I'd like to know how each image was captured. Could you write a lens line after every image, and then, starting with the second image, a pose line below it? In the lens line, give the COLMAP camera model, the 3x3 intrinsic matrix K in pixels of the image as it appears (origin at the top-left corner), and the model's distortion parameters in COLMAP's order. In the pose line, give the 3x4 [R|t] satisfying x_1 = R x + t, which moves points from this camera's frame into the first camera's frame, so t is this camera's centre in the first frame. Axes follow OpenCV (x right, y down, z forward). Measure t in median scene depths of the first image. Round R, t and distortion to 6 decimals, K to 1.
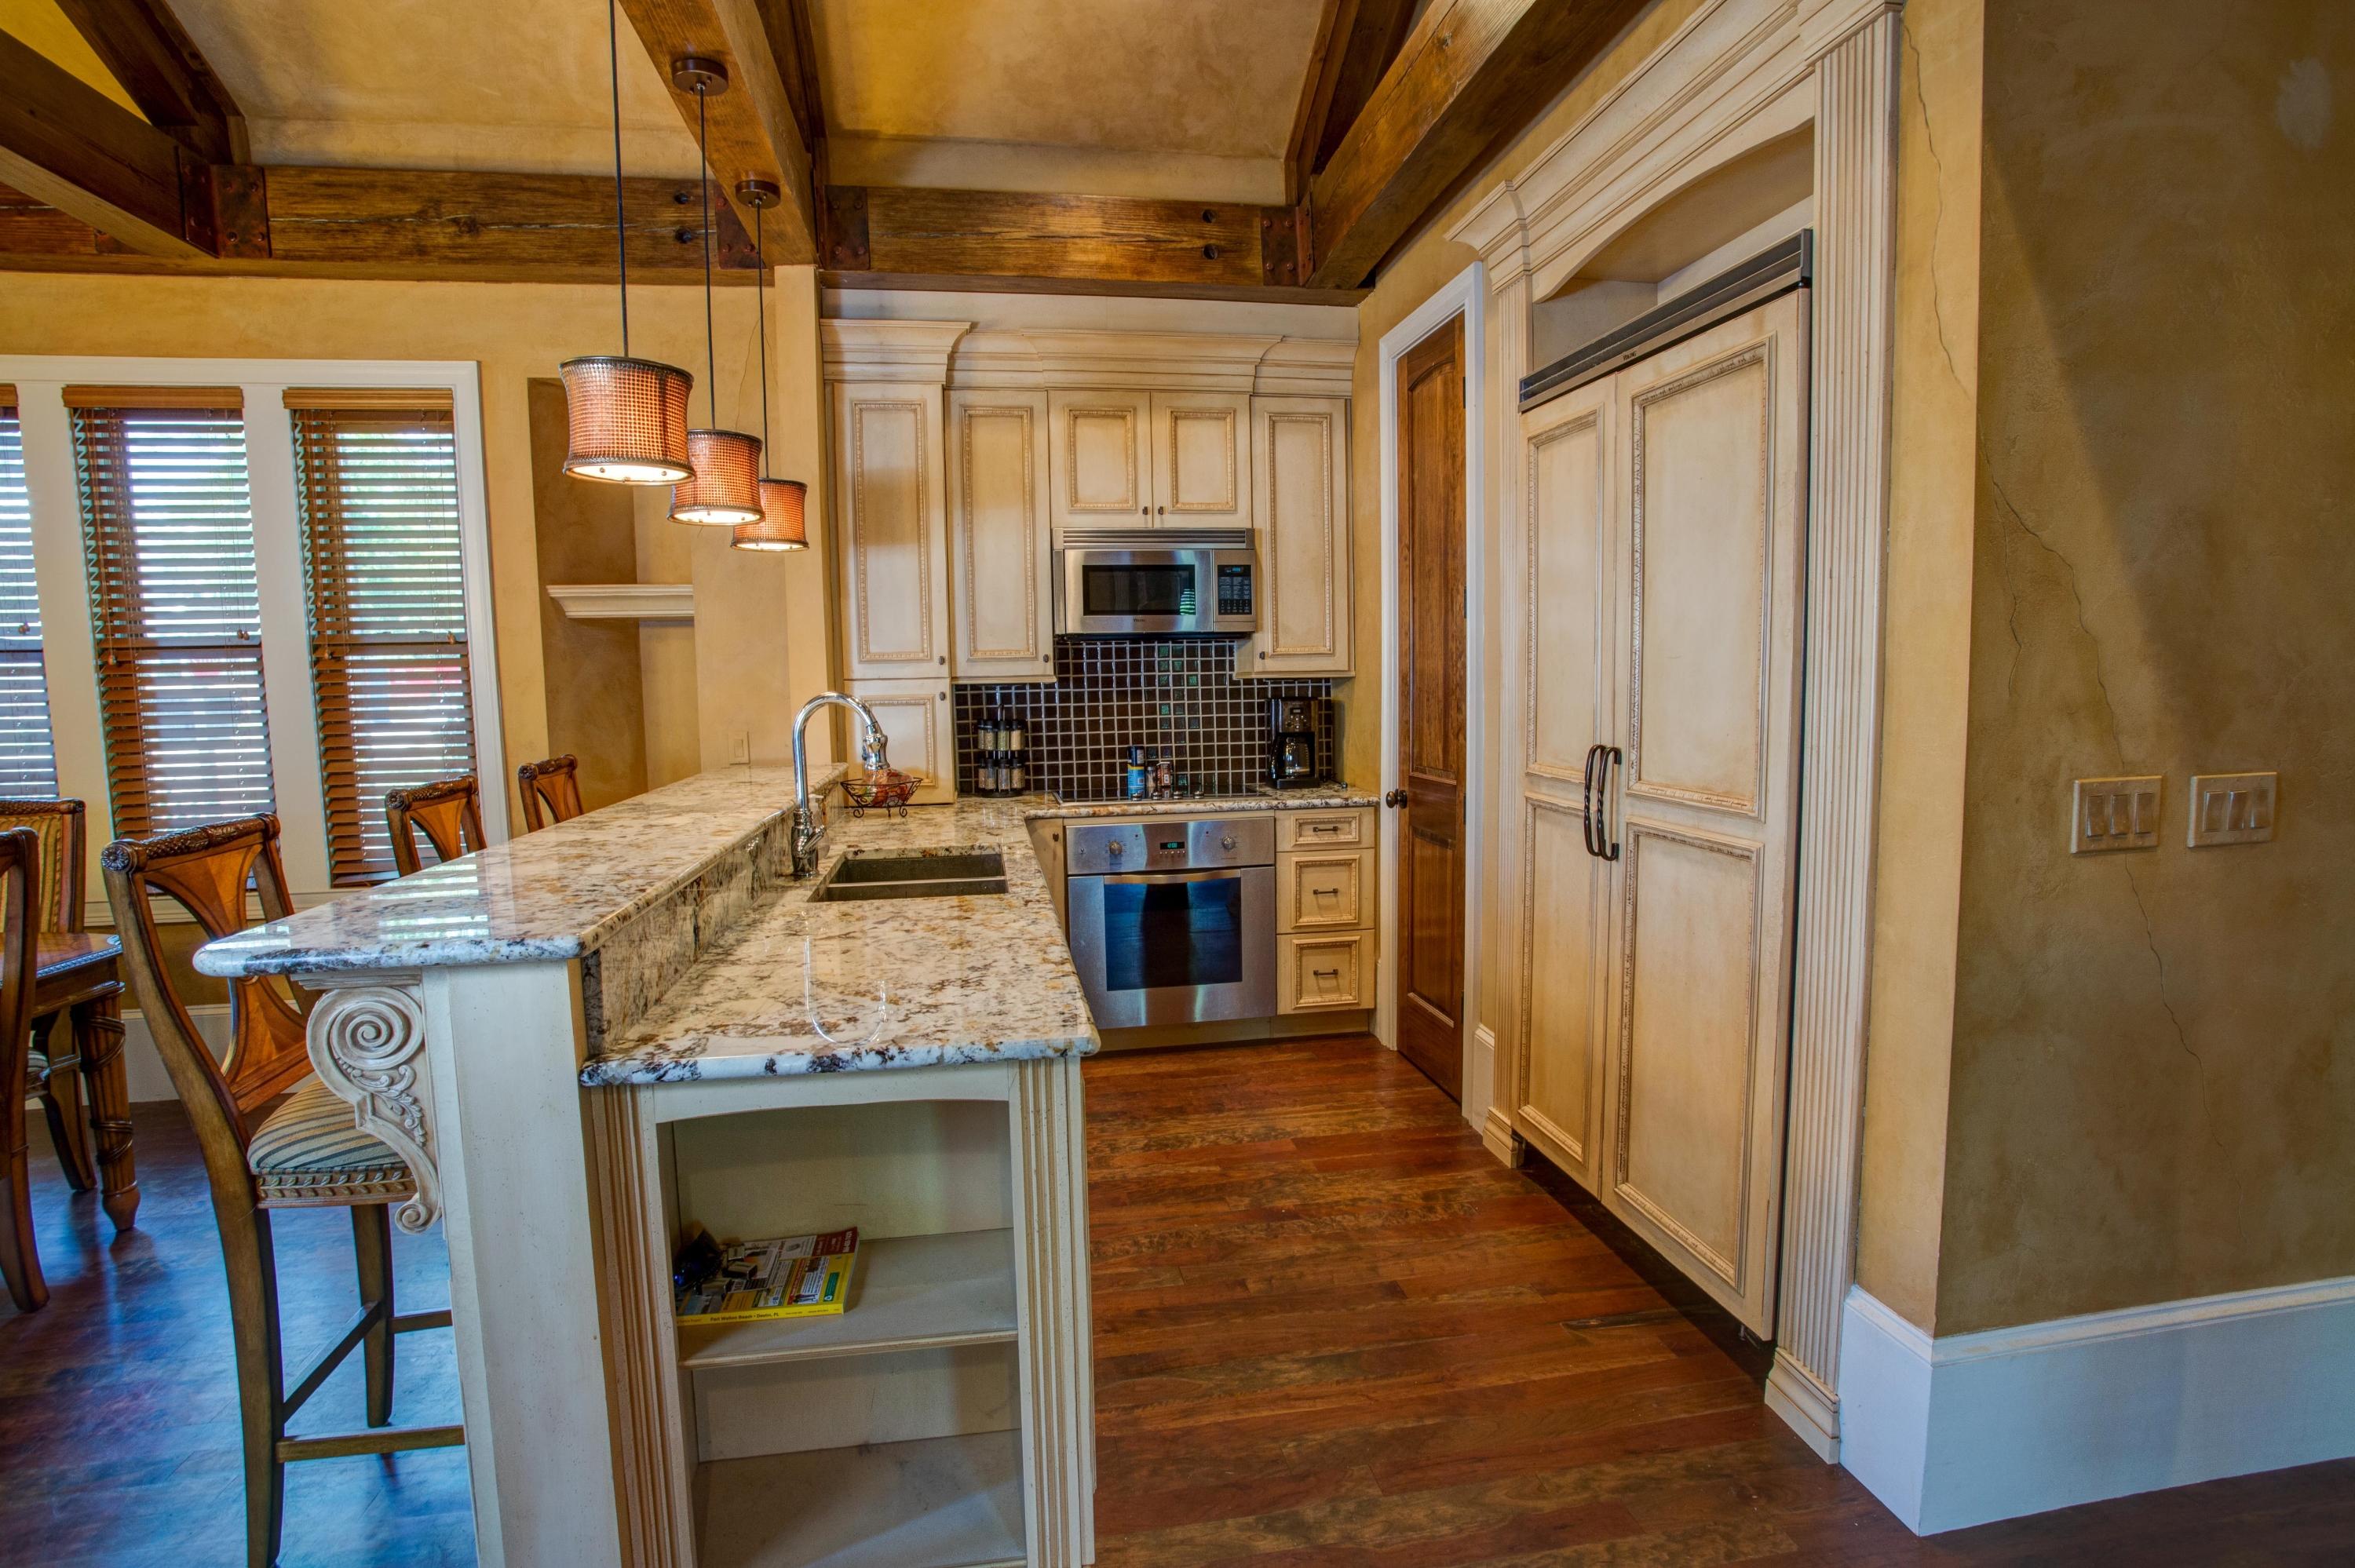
lens RADIAL K [[1151.8, 0, 1175.6], [0, 1151.8, 769.5], [0, 0, 1]] dist [-0.064769, 0.030582]
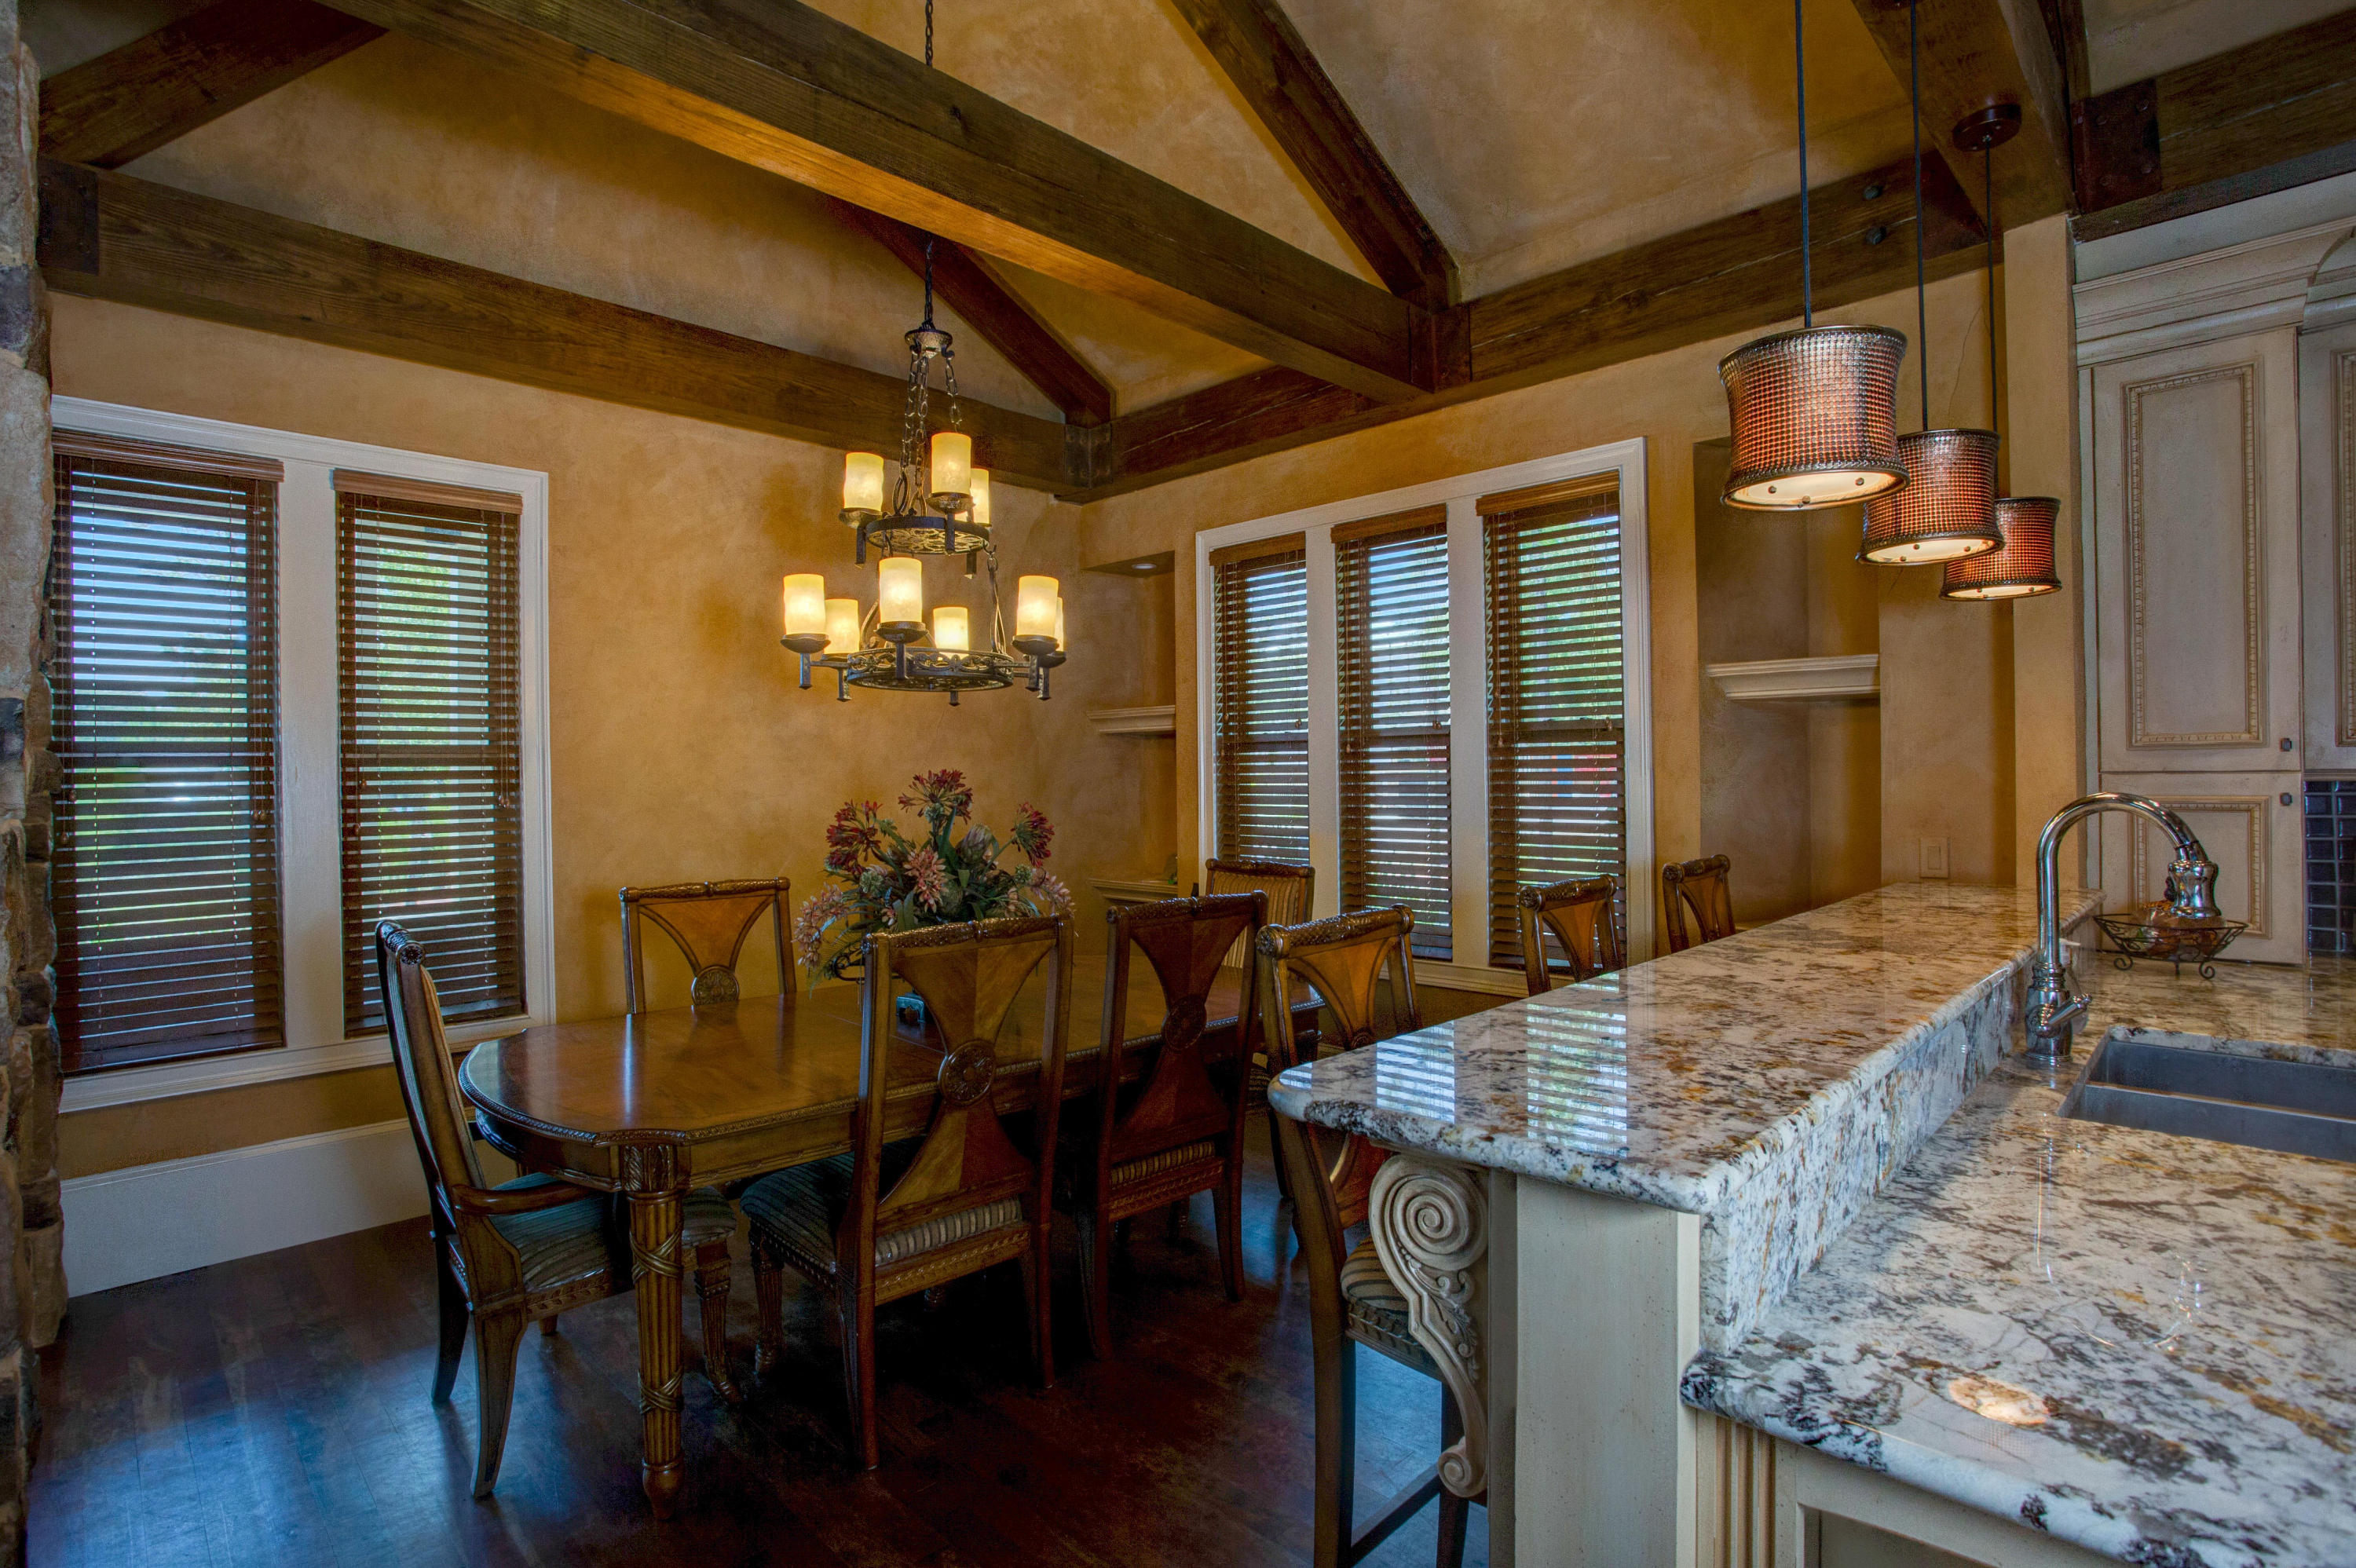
lens RADIAL K [[1152.3, 0, 1176.1], [0, 1152.3, 769.5], [0, 0, 1]] dist [-0.064769, 0.030582]
pose [[0.584145, 0.007209, -0.811617, -0.082699], [-0.069213, 0.996761, -0.040962, -0.015680], [0.808693, 0.080102, 0.582752, 0.168967]]
